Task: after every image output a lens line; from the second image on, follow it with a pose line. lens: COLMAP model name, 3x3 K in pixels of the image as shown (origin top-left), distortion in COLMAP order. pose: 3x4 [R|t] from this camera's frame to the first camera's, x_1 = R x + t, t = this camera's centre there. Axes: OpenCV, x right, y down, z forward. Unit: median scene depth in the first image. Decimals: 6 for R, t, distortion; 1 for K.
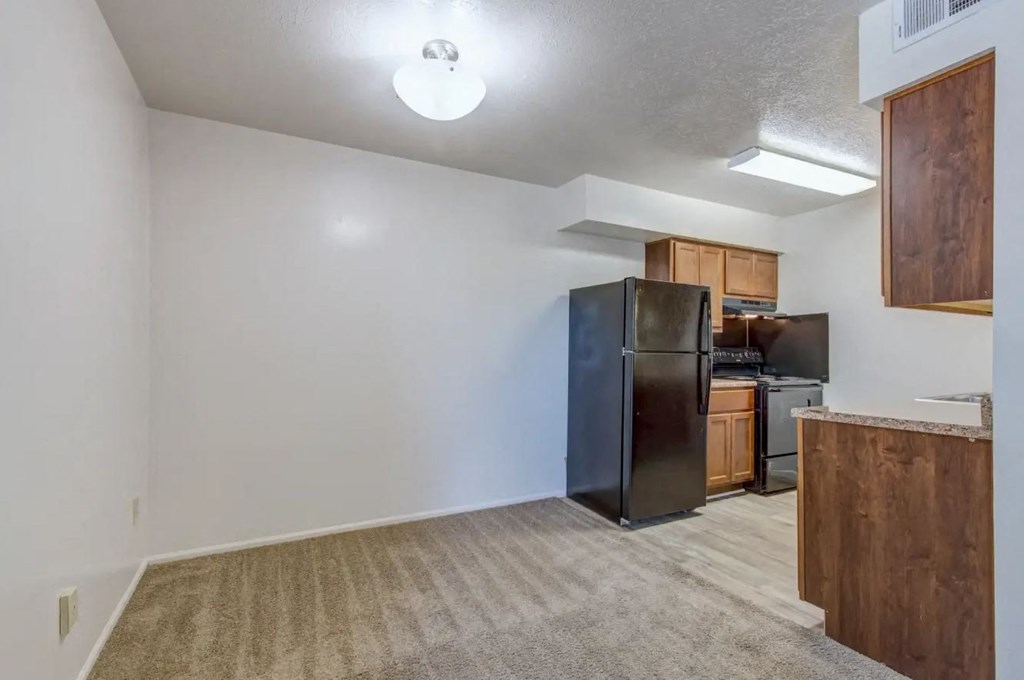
lens RADIAL K [[469.9, 0, 511.2], [0, 469.9, 341.2], [0, 0, 1]] dist [0.001865, 0.000811]
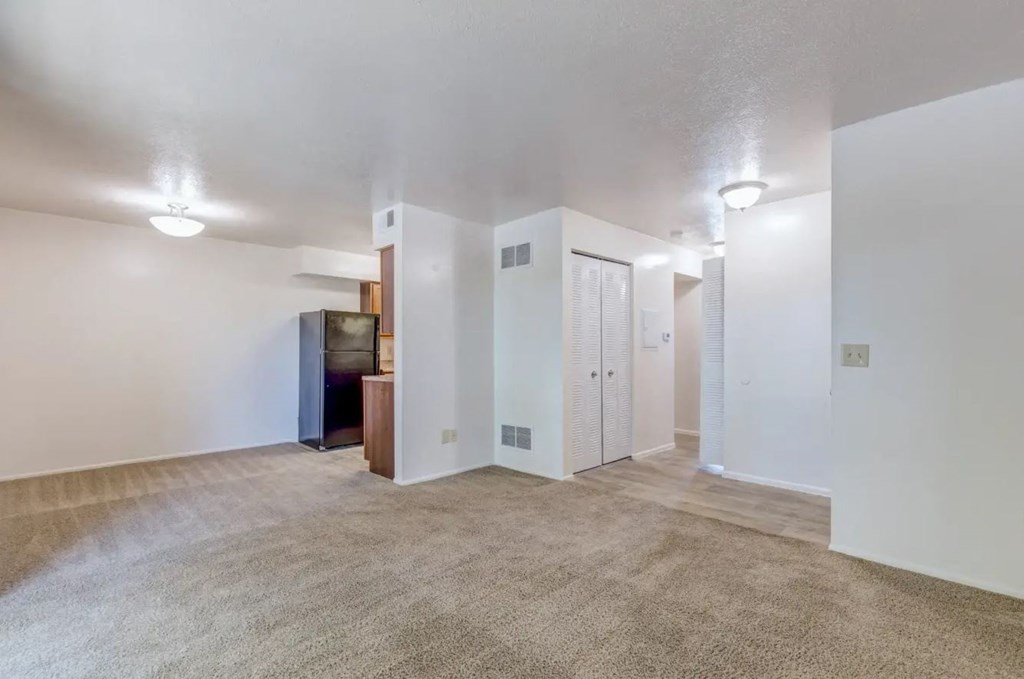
lens RADIAL K [[469.9, 0, 513.2], [0, 469.9, 341.1], [0, 0, 1]] dist [0.001865, 0.000811]
pose [[0.954363, -0.002648, 0.298638, 0.341142], [0.002894, 0.999996, -0.000381, -0.010666], [-0.298636, 0.001228, 0.954366, -0.755758]]
